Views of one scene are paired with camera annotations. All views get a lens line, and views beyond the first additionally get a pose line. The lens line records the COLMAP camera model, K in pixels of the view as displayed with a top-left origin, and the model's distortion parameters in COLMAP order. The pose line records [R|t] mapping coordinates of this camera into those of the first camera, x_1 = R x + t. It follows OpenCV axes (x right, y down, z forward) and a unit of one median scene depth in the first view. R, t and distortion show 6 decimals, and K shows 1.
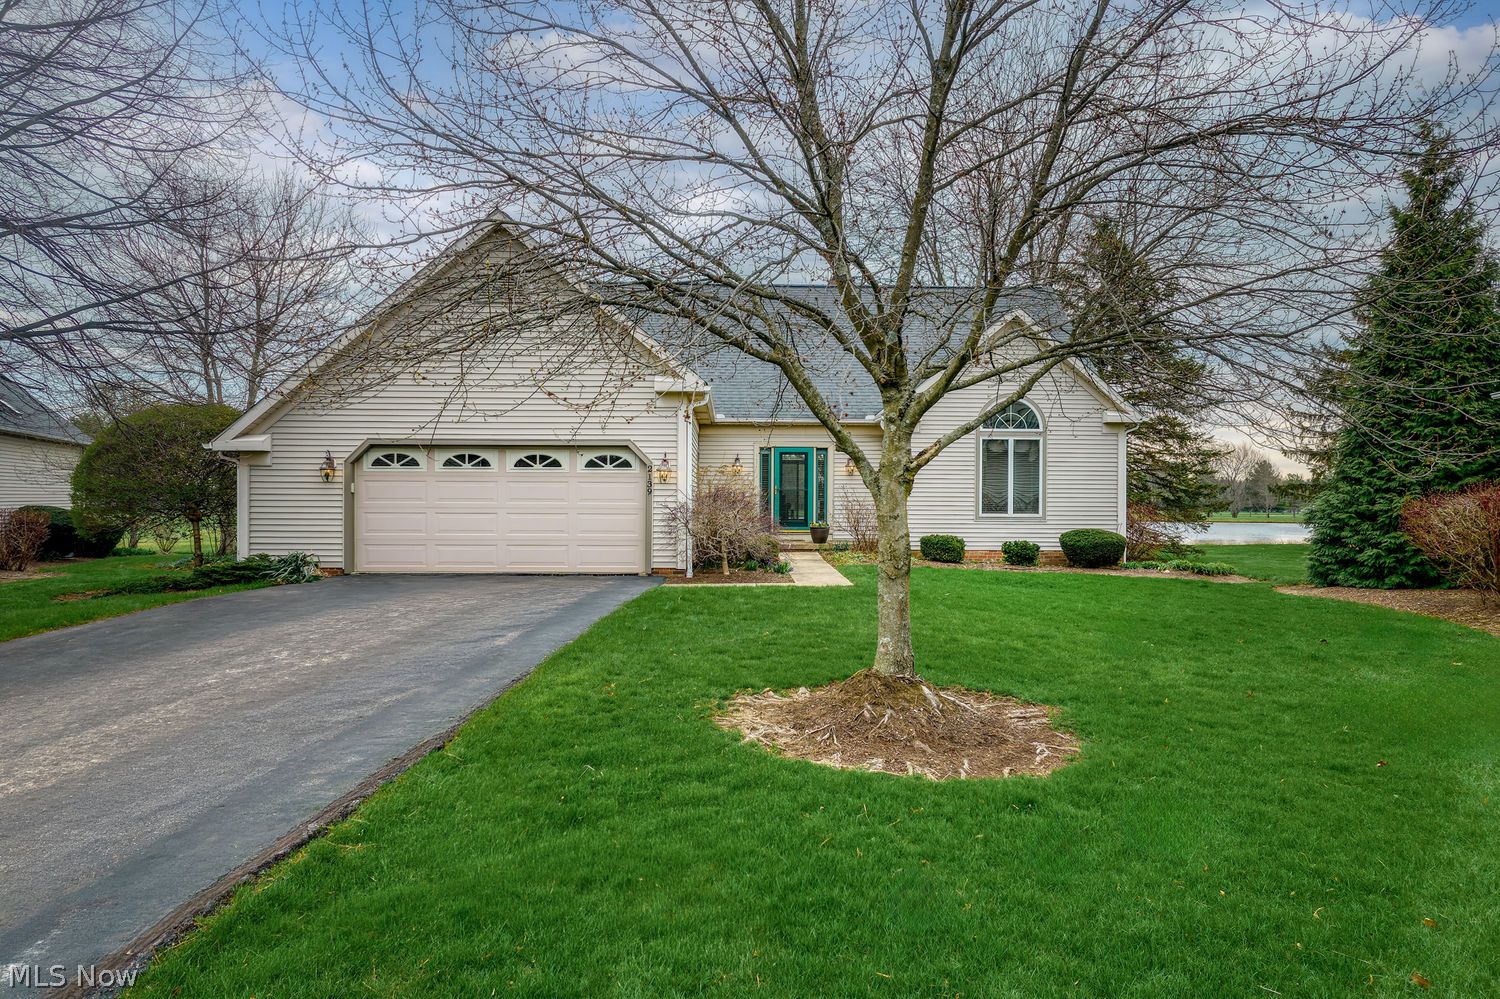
lens RADIAL K [[959.0, 0, 750.0], [0, 959.0, 499.5], [0, 0, 1]] dist [0.010748, 0.002089]
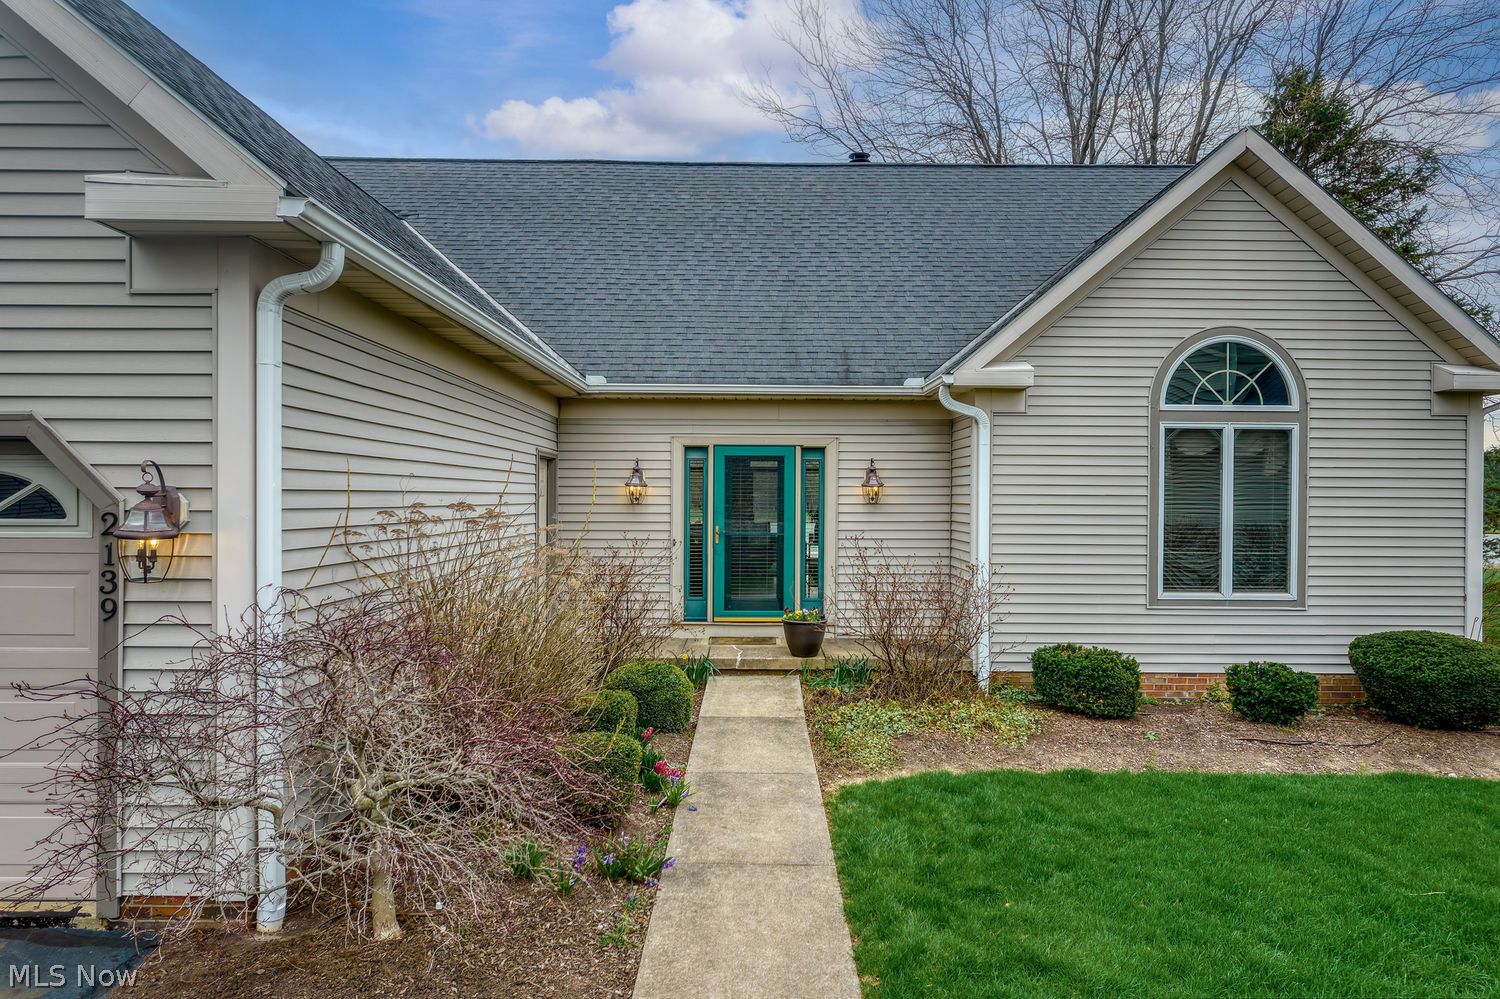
lens RADIAL K [[959.0, 0, 750.0], [0, 959.0, 499.5], [0, 0, 1]] dist [0.010748, 0.002089]
pose [[0.999635, 0.001790, -0.026954, 0.058814], [-0.001783, 0.999998, 0.000274, -0.028897], [0.026955, -0.000226, 0.999637, 0.541800]]
